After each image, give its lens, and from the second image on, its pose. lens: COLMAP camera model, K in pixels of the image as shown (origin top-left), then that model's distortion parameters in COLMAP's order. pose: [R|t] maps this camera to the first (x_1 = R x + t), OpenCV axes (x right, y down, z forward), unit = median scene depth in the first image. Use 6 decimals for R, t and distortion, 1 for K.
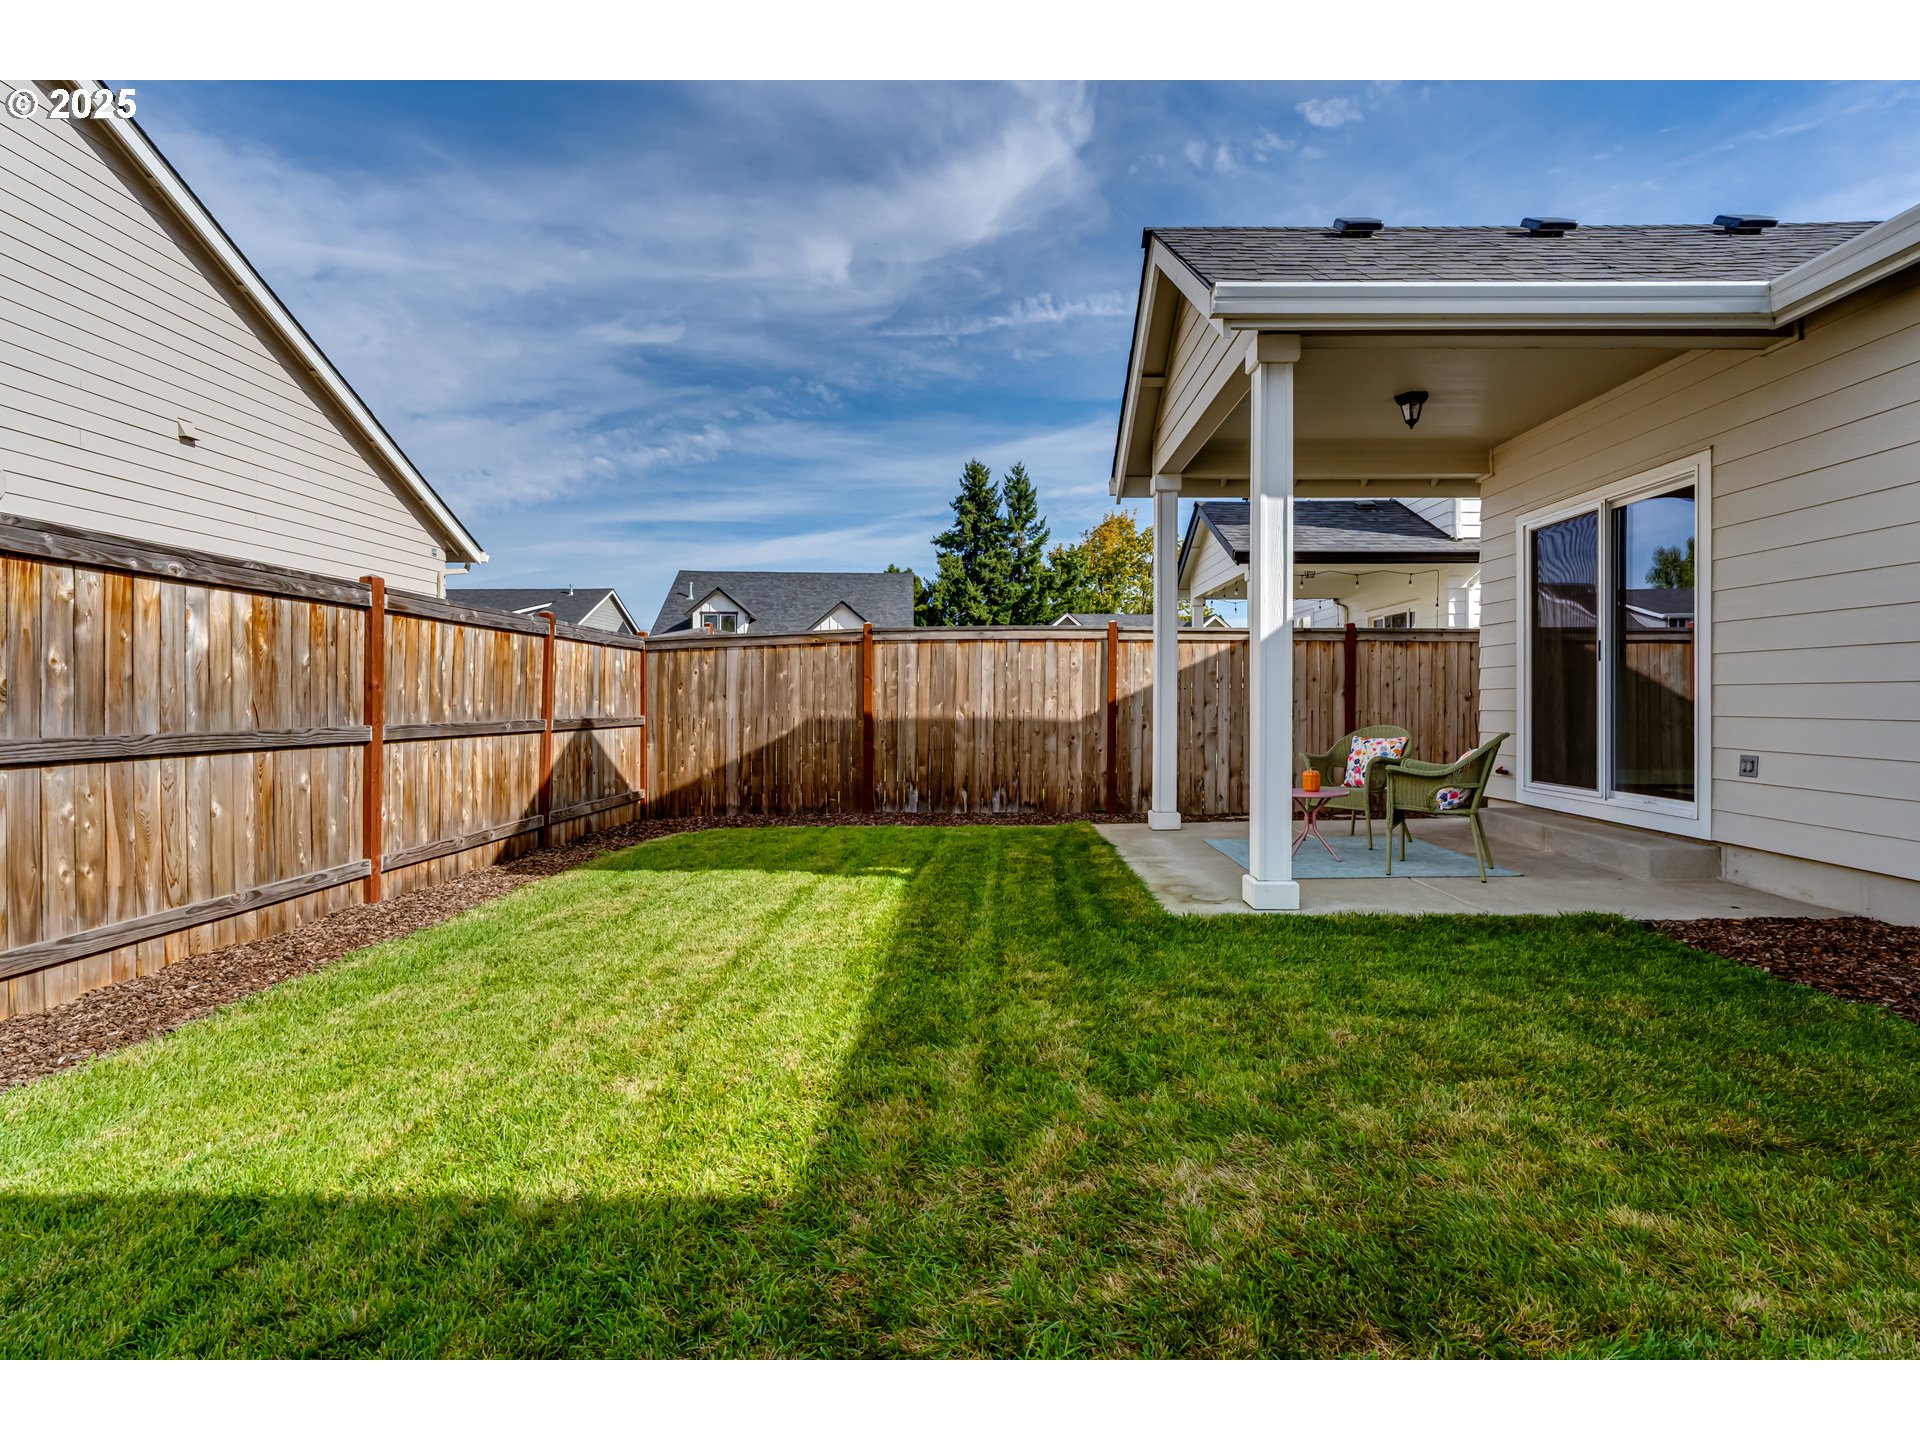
lens RADIAL K [[898.8, 0, 975.8], [0, 898.8, 710.0], [0, 0, 1]] dist [-0.000749, 0.000022]
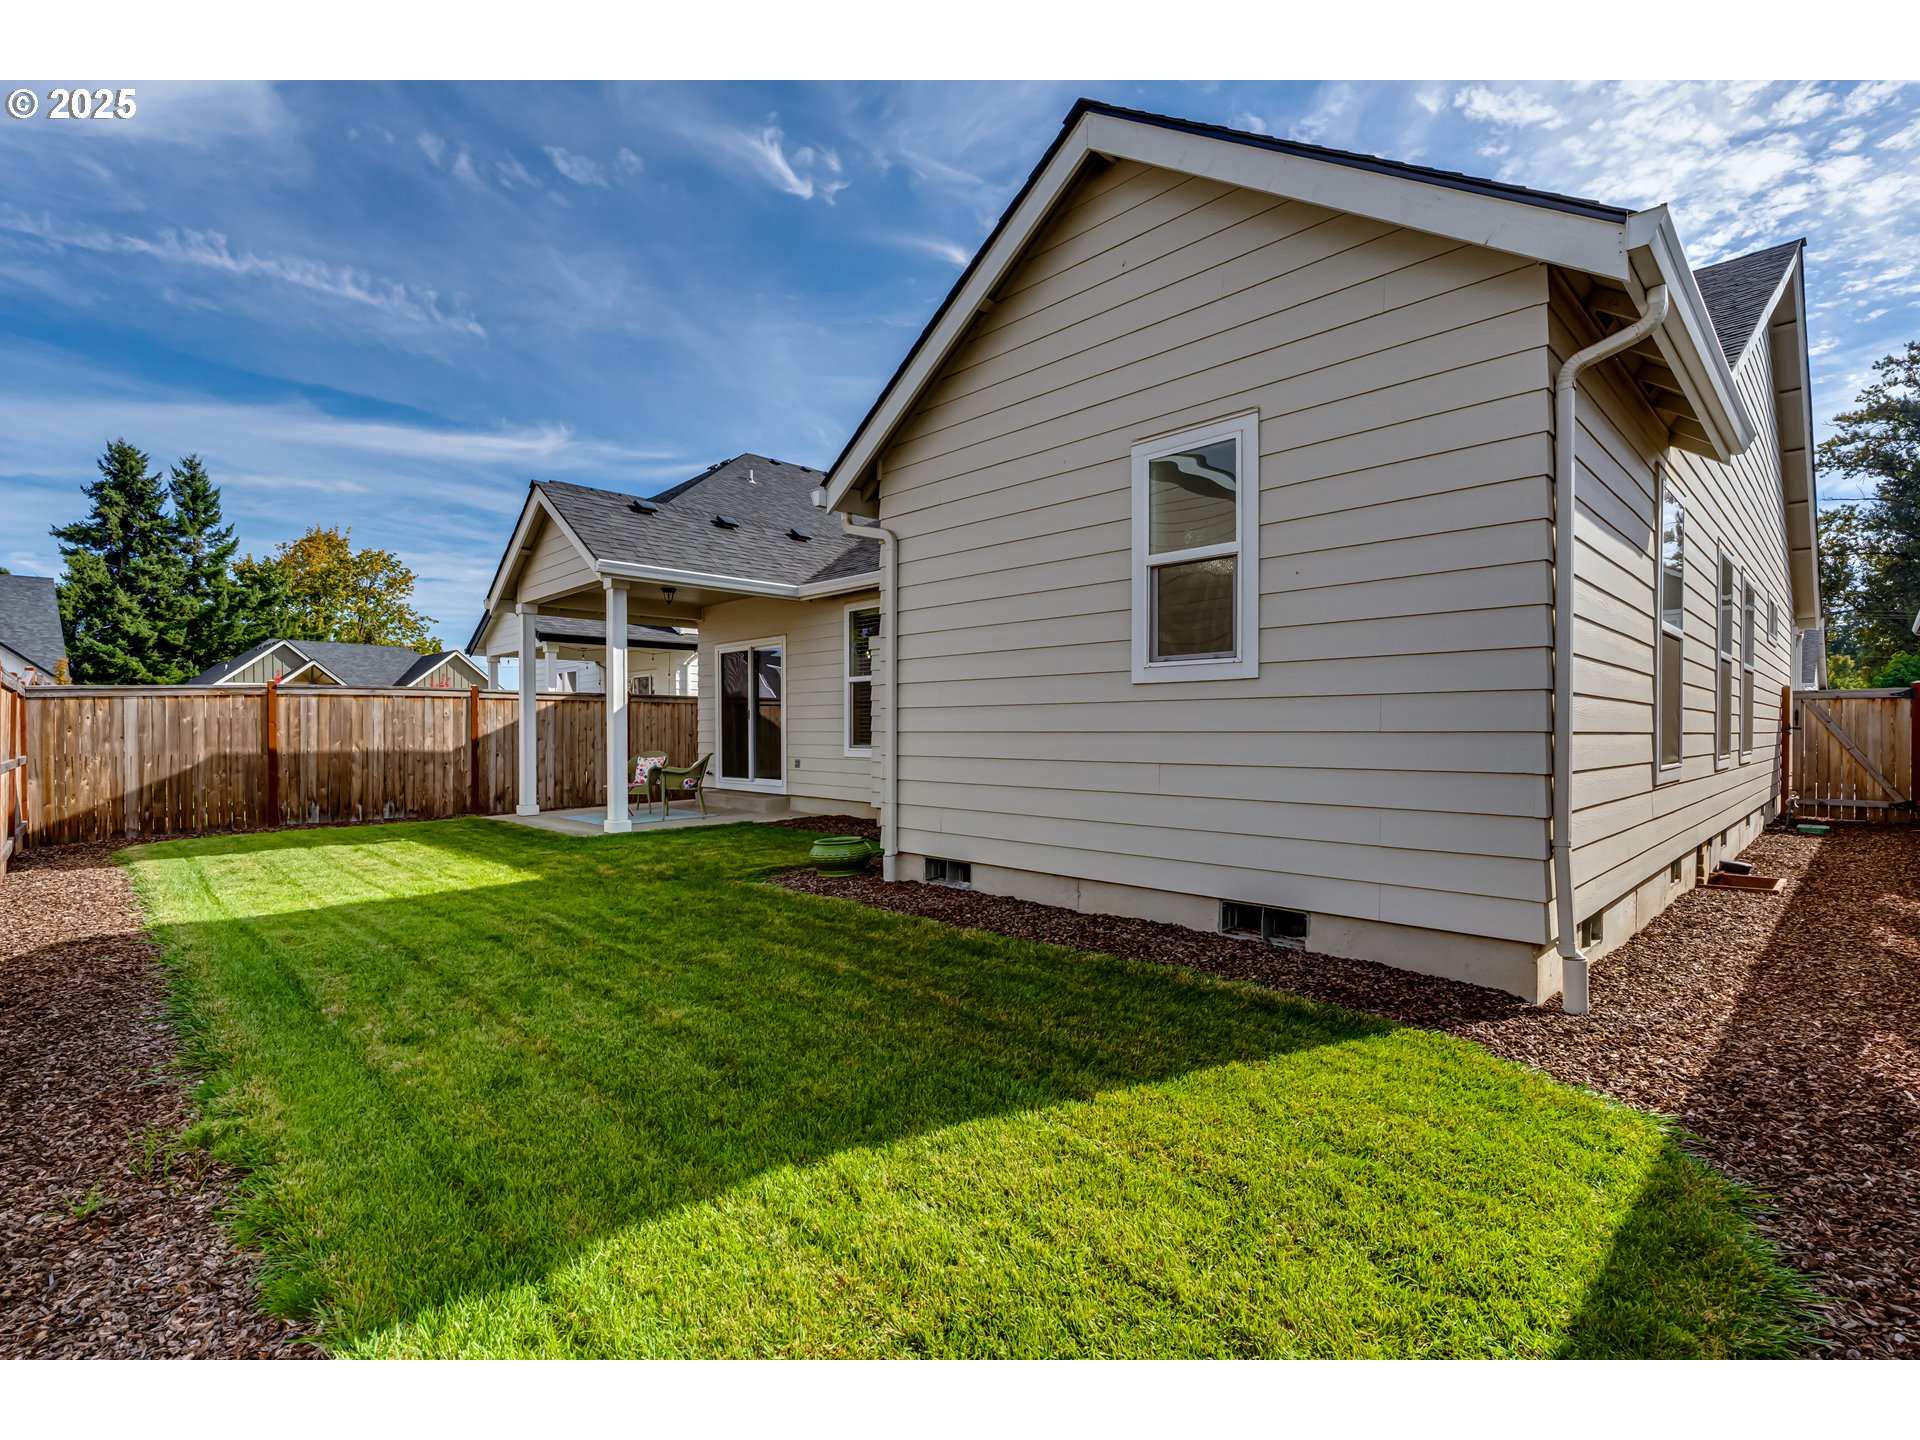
lens RADIAL K [[898.8, 0, 971.1], [0, 898.8, 728.6], [0, 0, 1]] dist [-0.000749, 0.000022]
pose [[0.680883, -0.001675, 0.732391, -0.383977], [0.010279, 0.999921, -0.007268, -0.007086], [-0.732320, 0.012477, 0.680846, -0.629366]]
